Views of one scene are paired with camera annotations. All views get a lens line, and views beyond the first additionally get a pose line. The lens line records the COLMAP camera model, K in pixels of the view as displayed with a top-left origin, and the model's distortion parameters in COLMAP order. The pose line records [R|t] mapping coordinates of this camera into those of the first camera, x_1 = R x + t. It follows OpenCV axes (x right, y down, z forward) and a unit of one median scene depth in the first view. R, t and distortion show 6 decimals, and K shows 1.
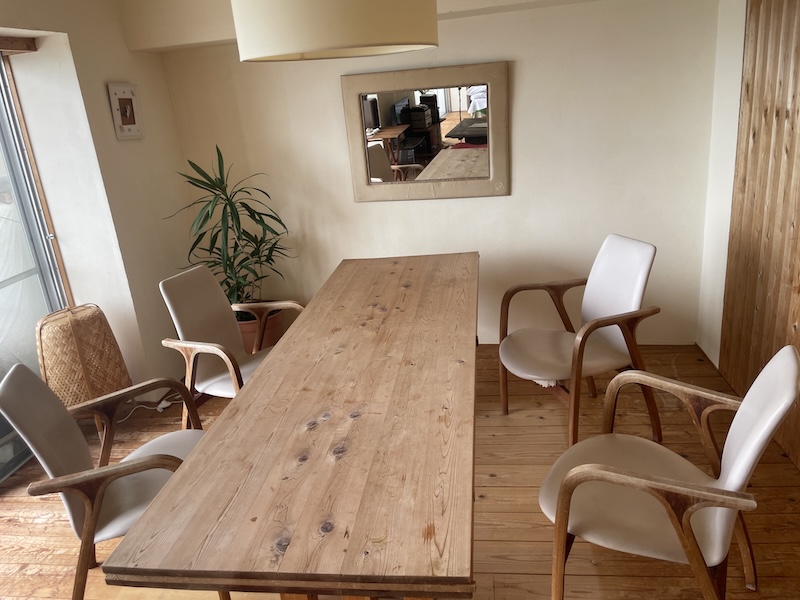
lens RADIAL K [[615.5, 0, 400.6], [0, 615.5, 296.8], [0, 0, 1]] dist [0.075132, -0.091965]
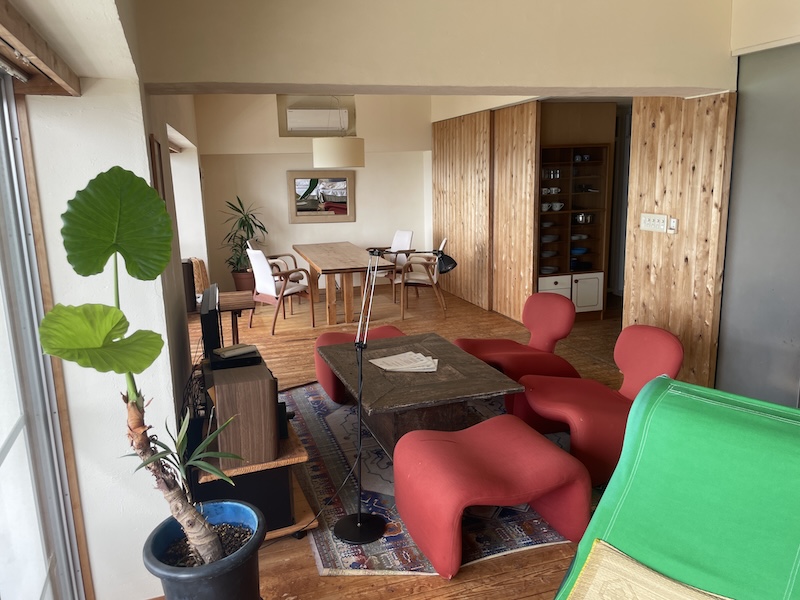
lens RADIAL K [[615.5, 0, 399.8], [0, 615.5, 300.5], [0, 0, 1]] dist [0.075132, -0.091965]
pose [[0.912735, -0.016742, 0.408210, -0.728382], [0.076488, 0.988496, -0.130483, 0.523355], [-0.401329, 0.150319, 0.903515, -1.365934]]
